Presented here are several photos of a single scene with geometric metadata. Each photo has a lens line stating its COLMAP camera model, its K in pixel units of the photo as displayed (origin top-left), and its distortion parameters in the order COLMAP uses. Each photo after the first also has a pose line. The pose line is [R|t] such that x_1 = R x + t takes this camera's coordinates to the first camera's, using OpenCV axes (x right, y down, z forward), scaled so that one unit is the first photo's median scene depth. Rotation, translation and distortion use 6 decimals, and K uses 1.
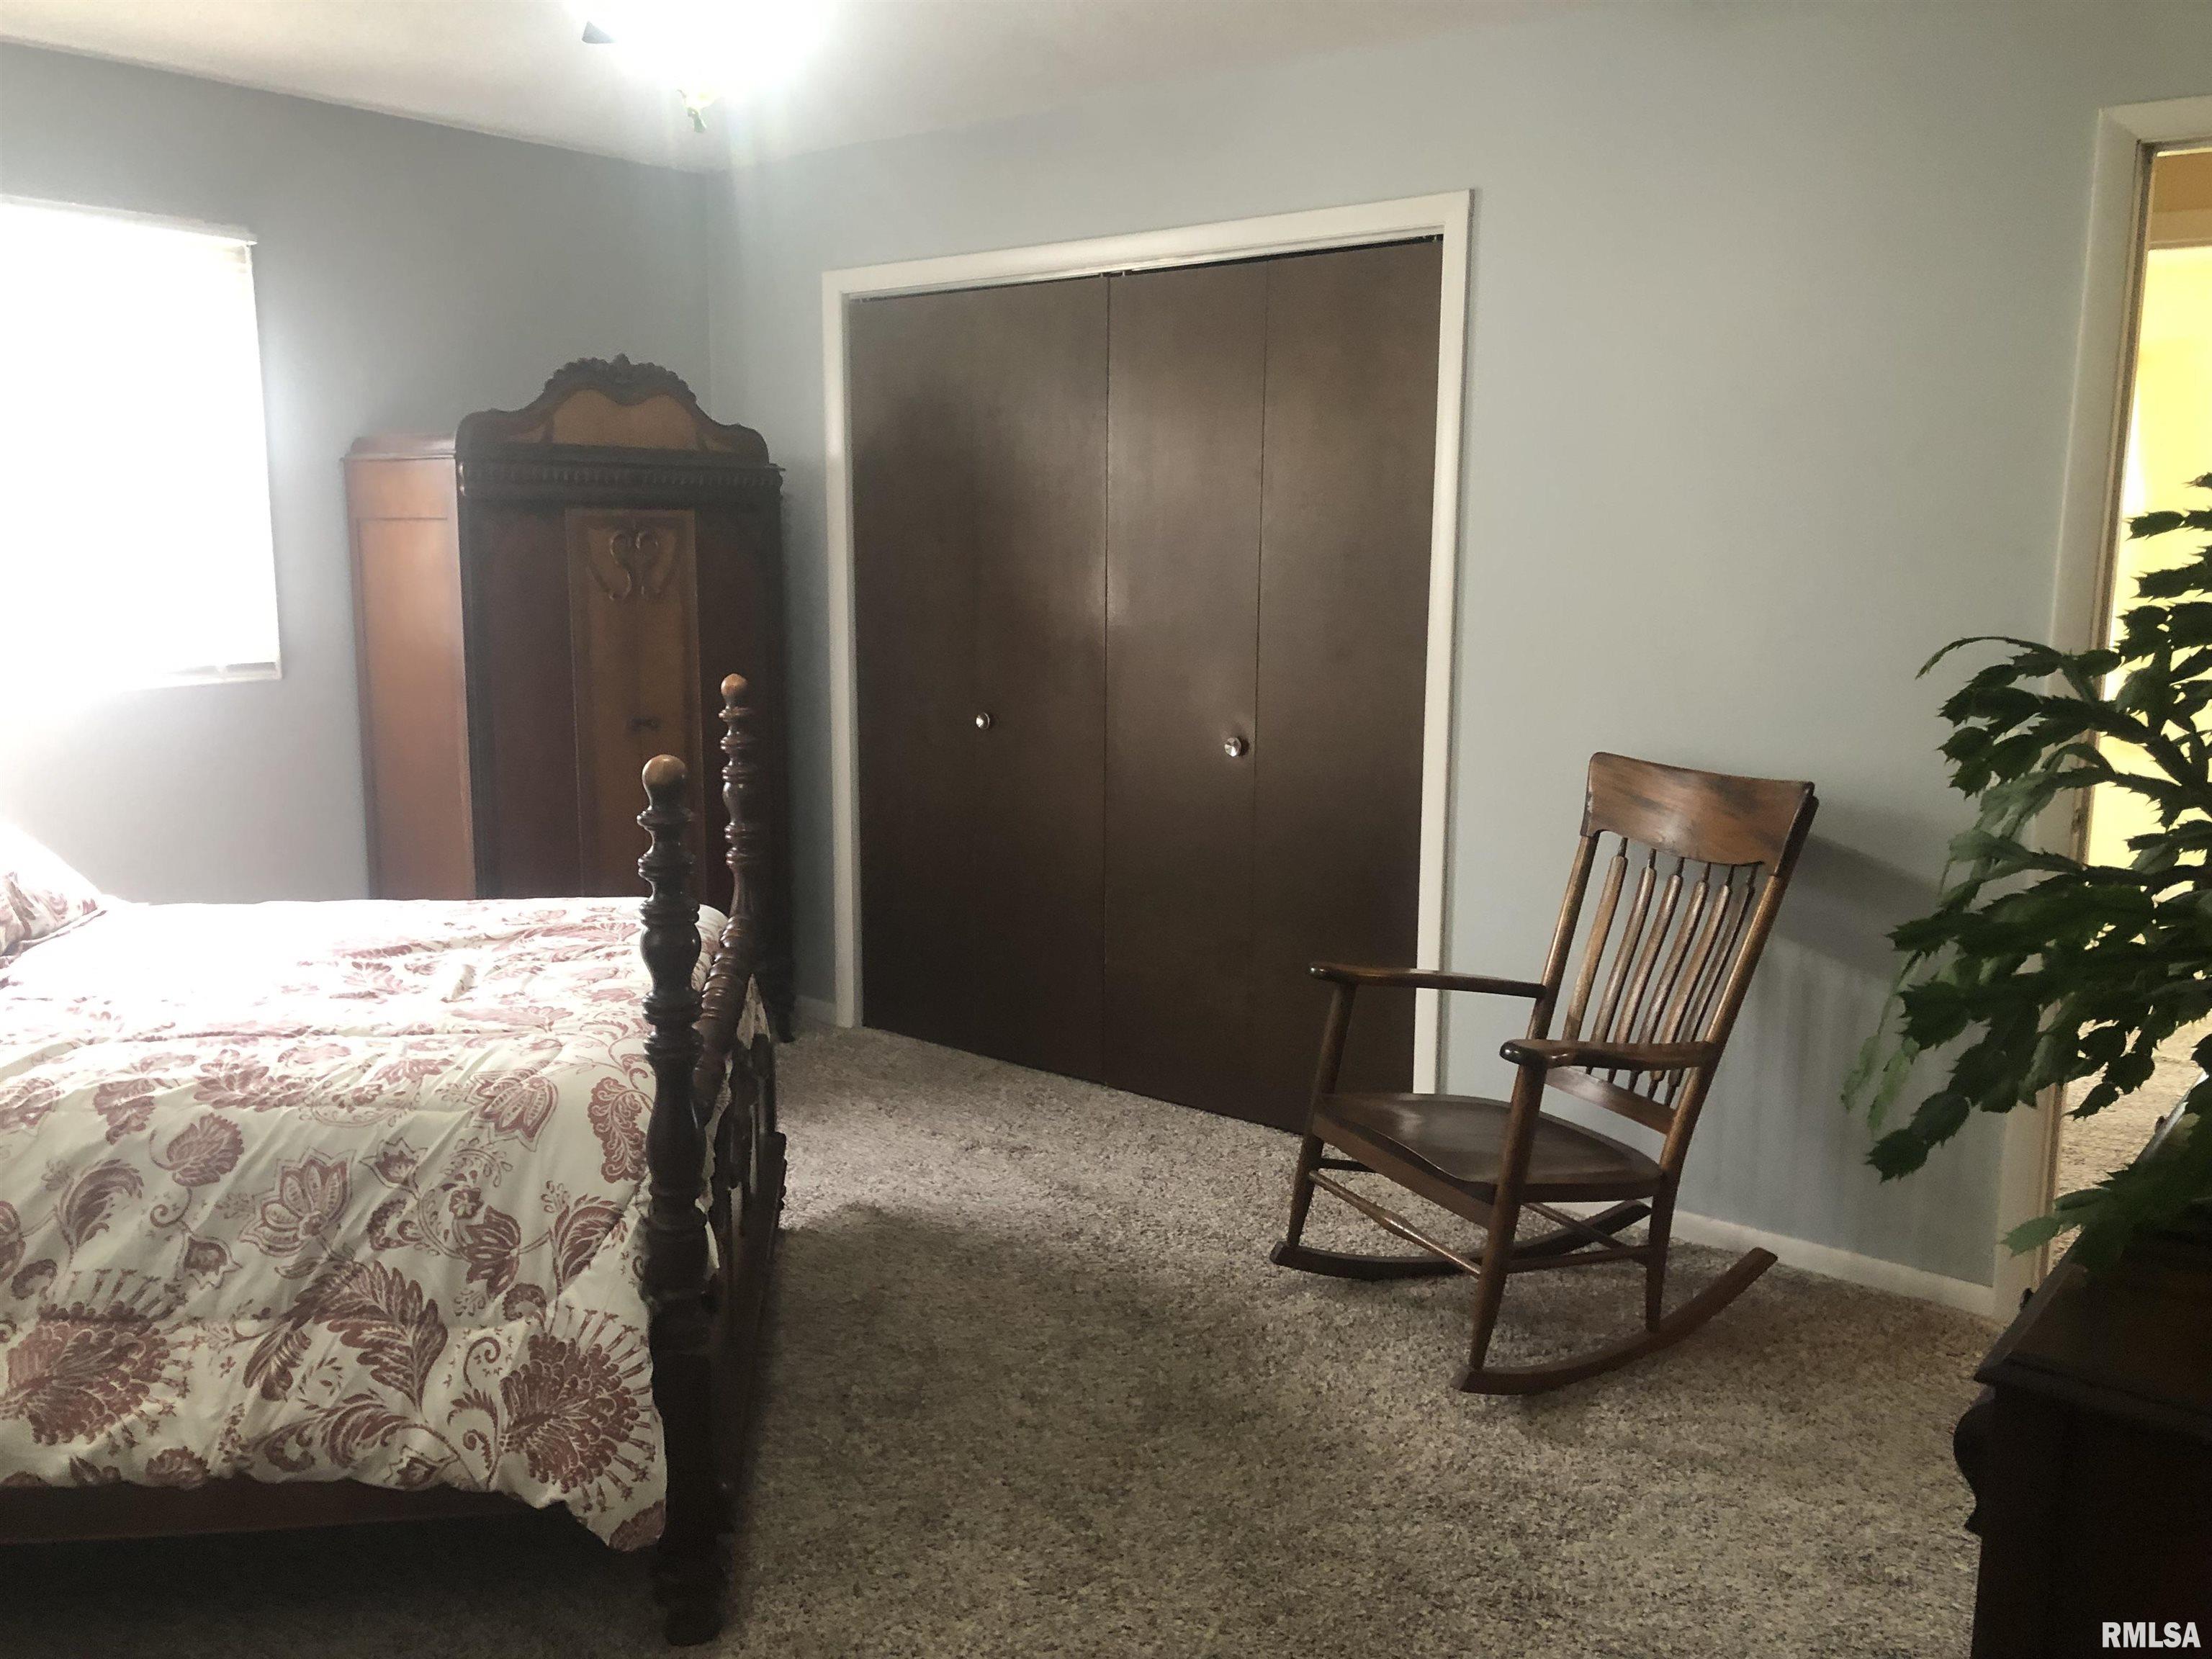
lens RADIAL K [[1816.9, 0, 1107.9], [0, 1816.9, 816.8], [0, 0, 1]] dist [0.038203, -0.040150]
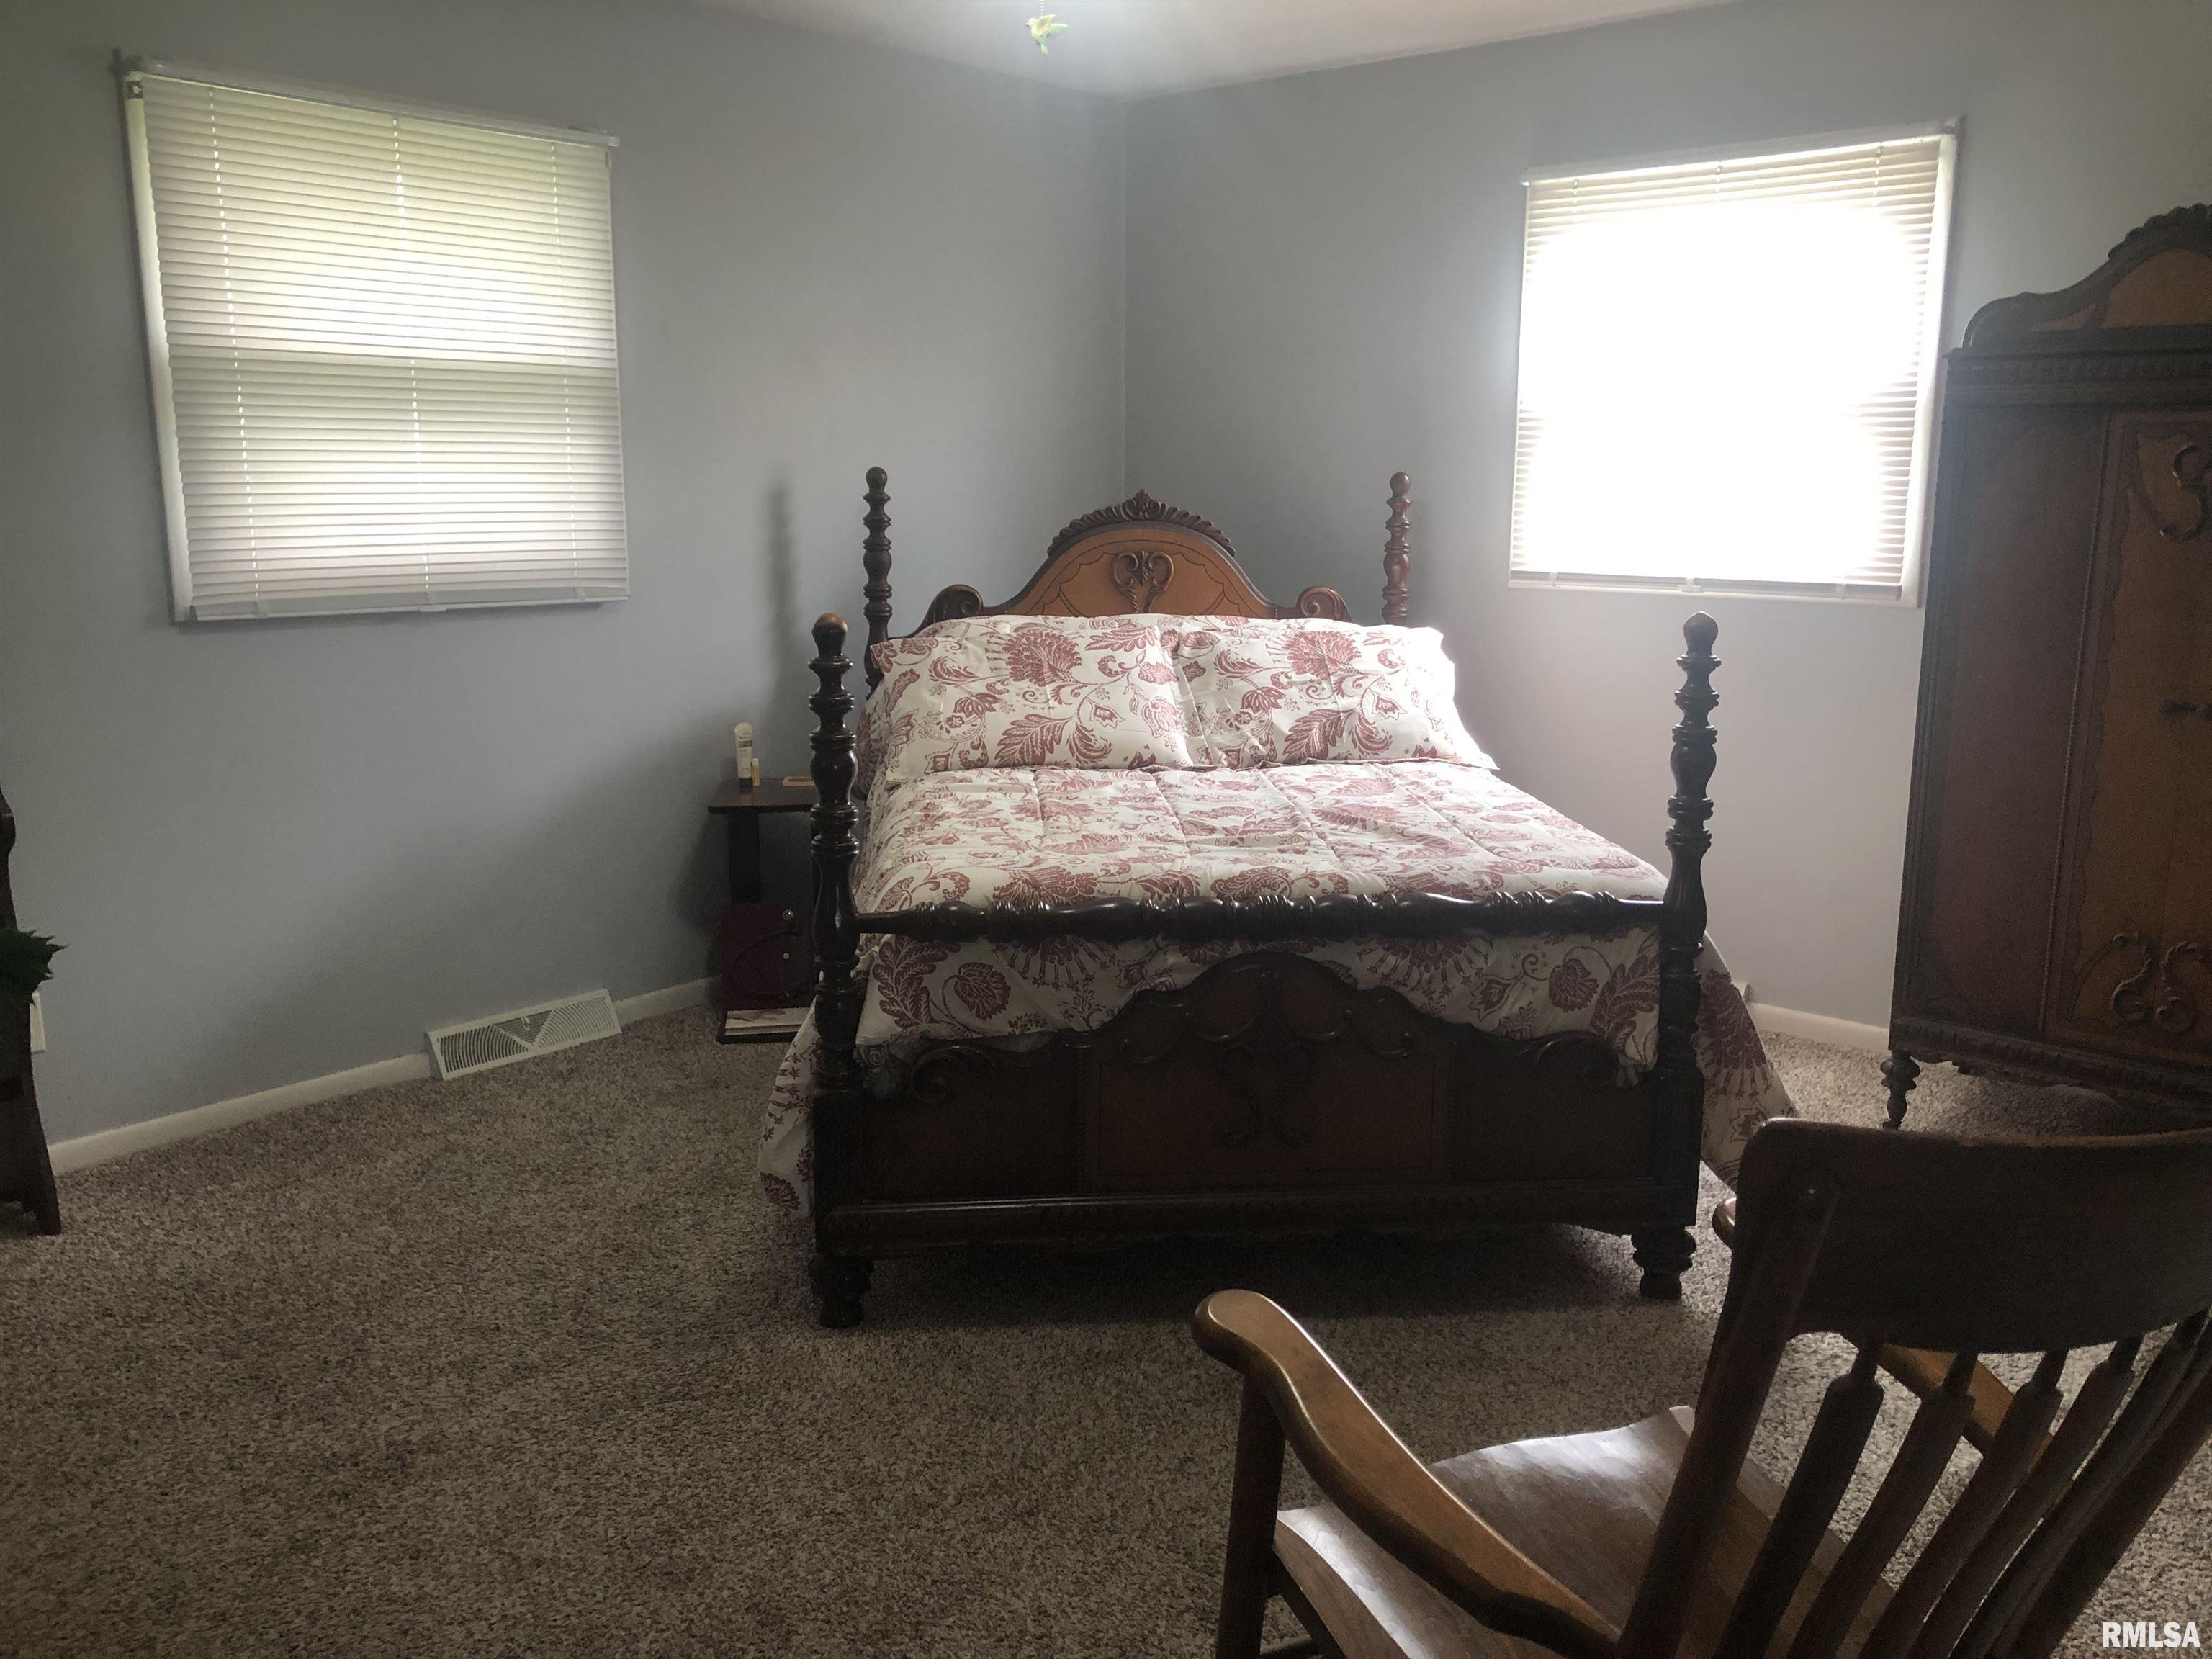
lens RADIAL K [[1816.9, 0, 1117.0], [0, 1816.9, 820.9], [0, 0, 1]] dist [0.038203, -0.040150]
pose [[-0.033542, 0.191276, -0.980963, 0.685927], [-0.160933, 0.967673, 0.194188, -0.116120], [0.986395, 0.164383, -0.001675, 0.837150]]
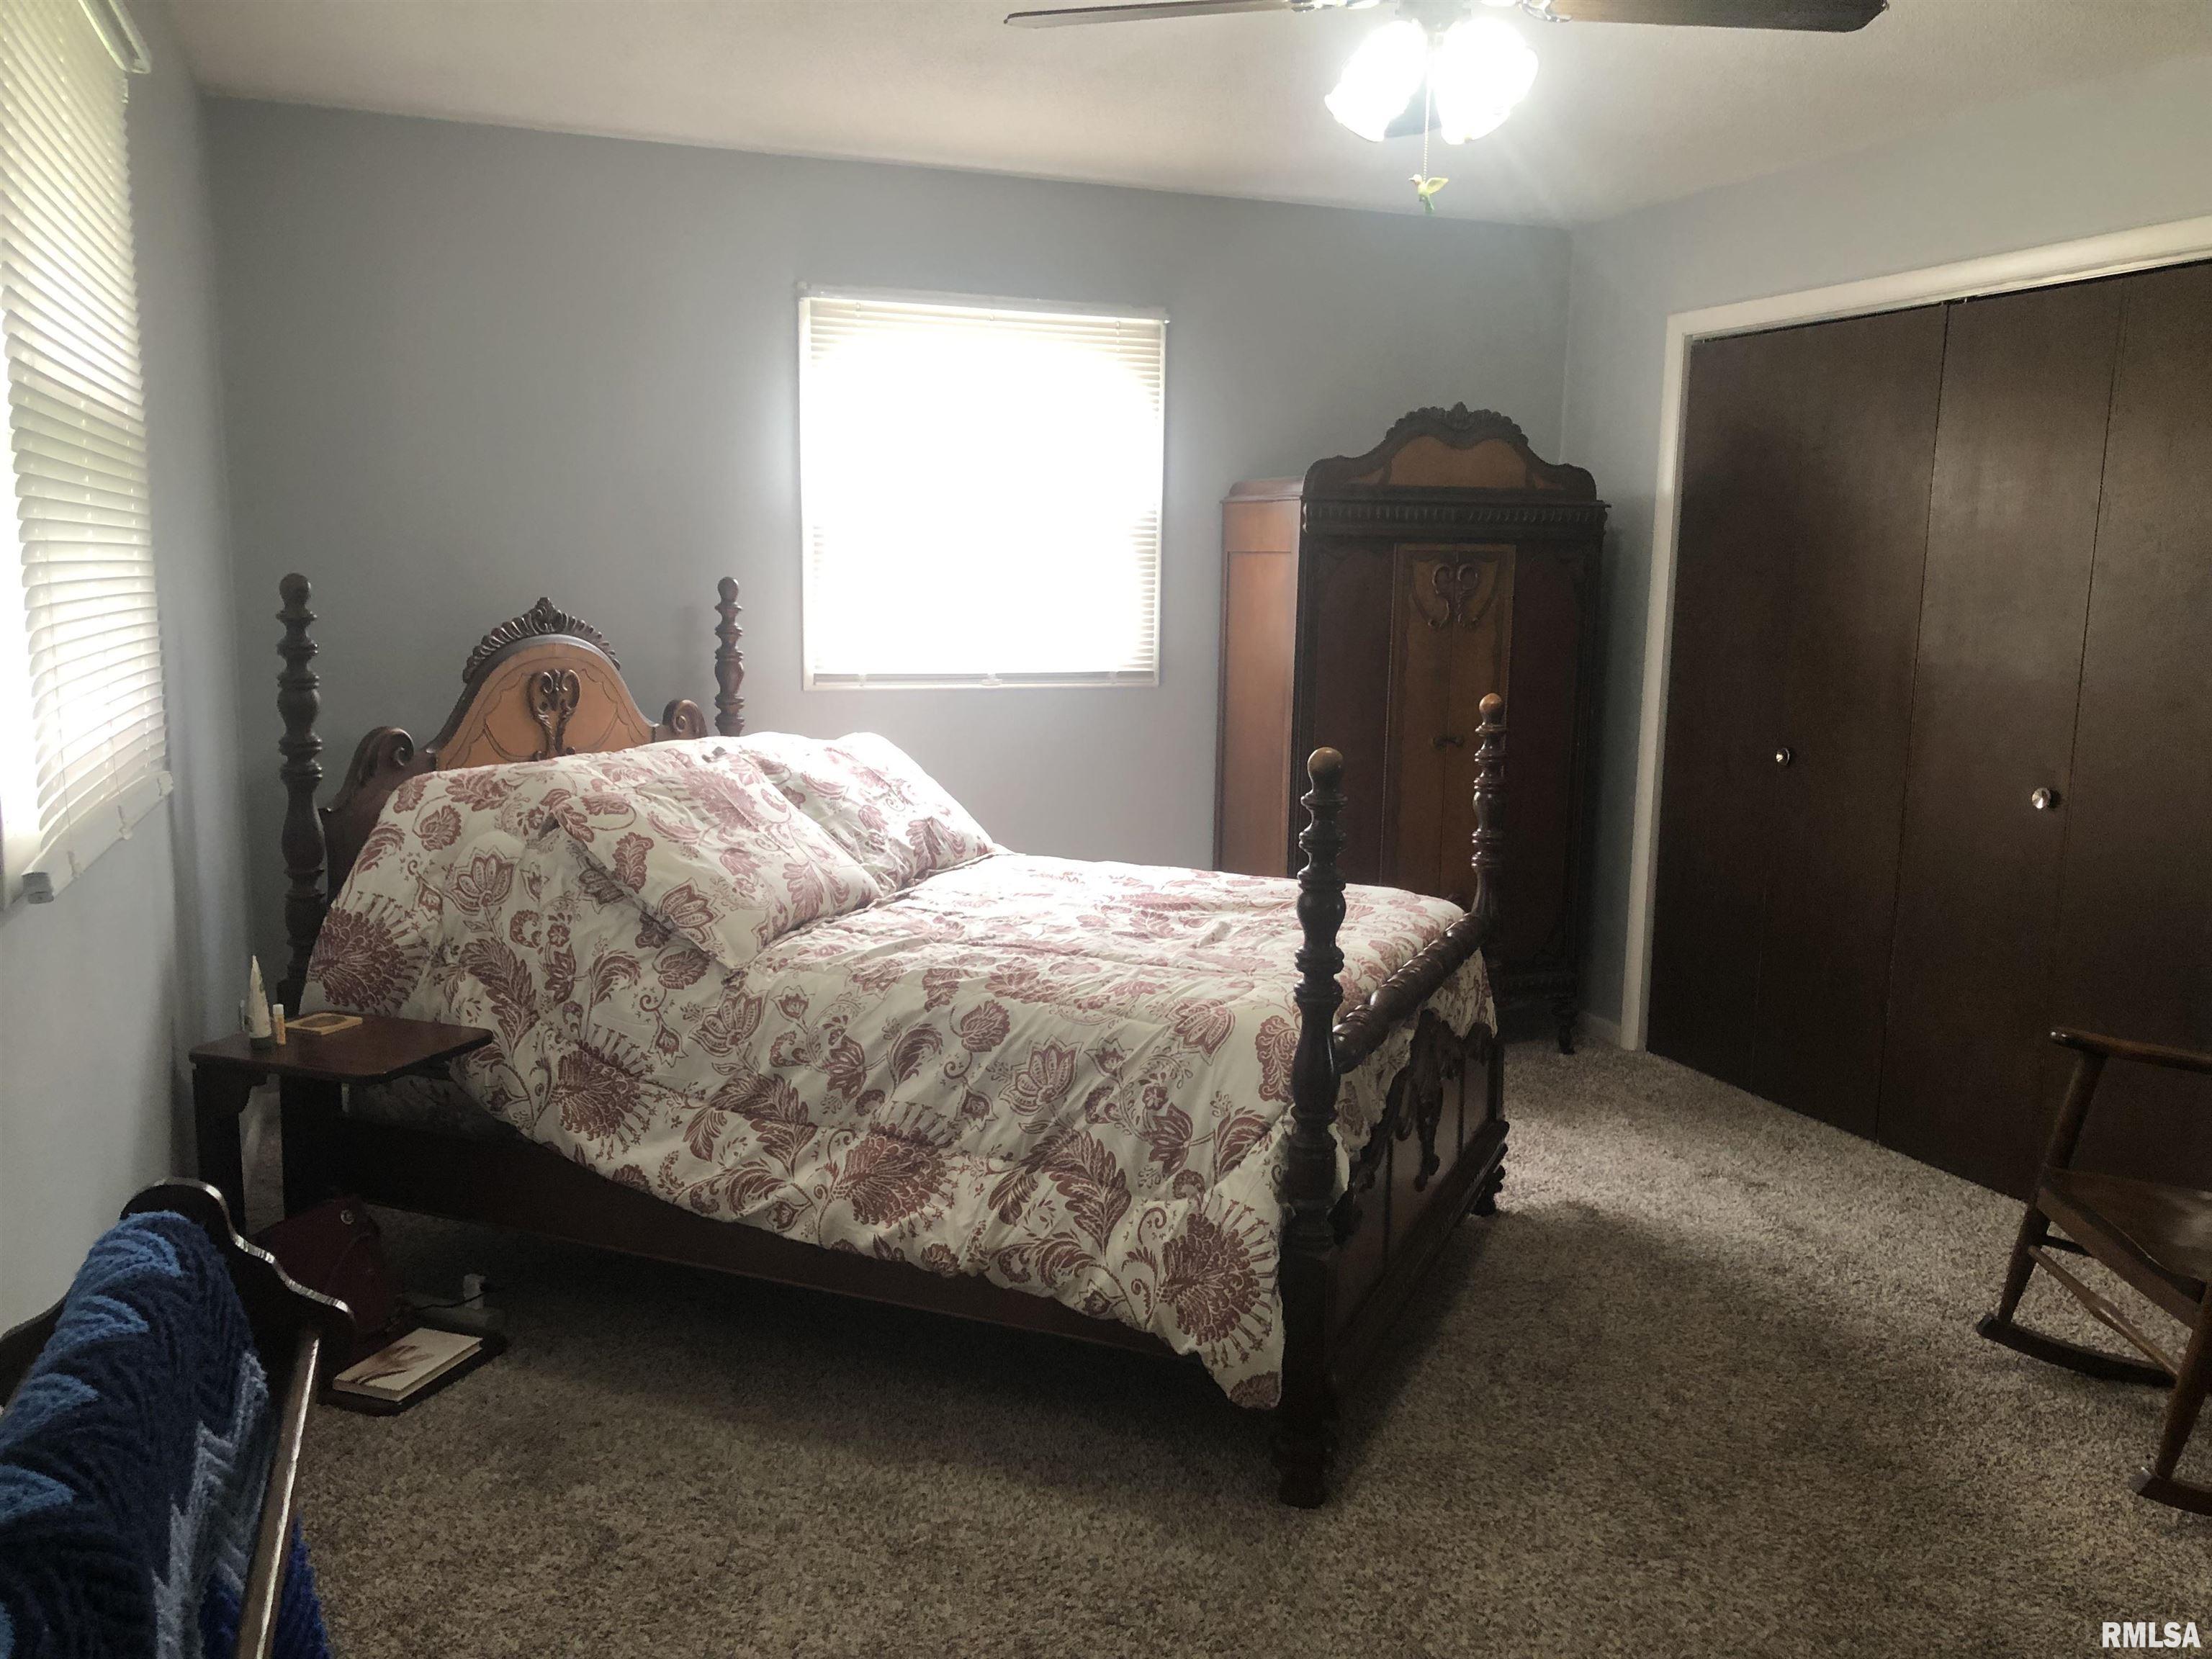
lens RADIAL K [[1816.9, 0, 1111.1], [0, 1816.9, 830.1], [0, 0, 1]] dist [0.038203, -0.040150]
pose [[0.868806, 0.083666, -0.488032, 0.149489], [-0.090776, 0.995830, 0.009119, 0.015903], [0.486760, 0.036379, 0.872778, -0.069005]]
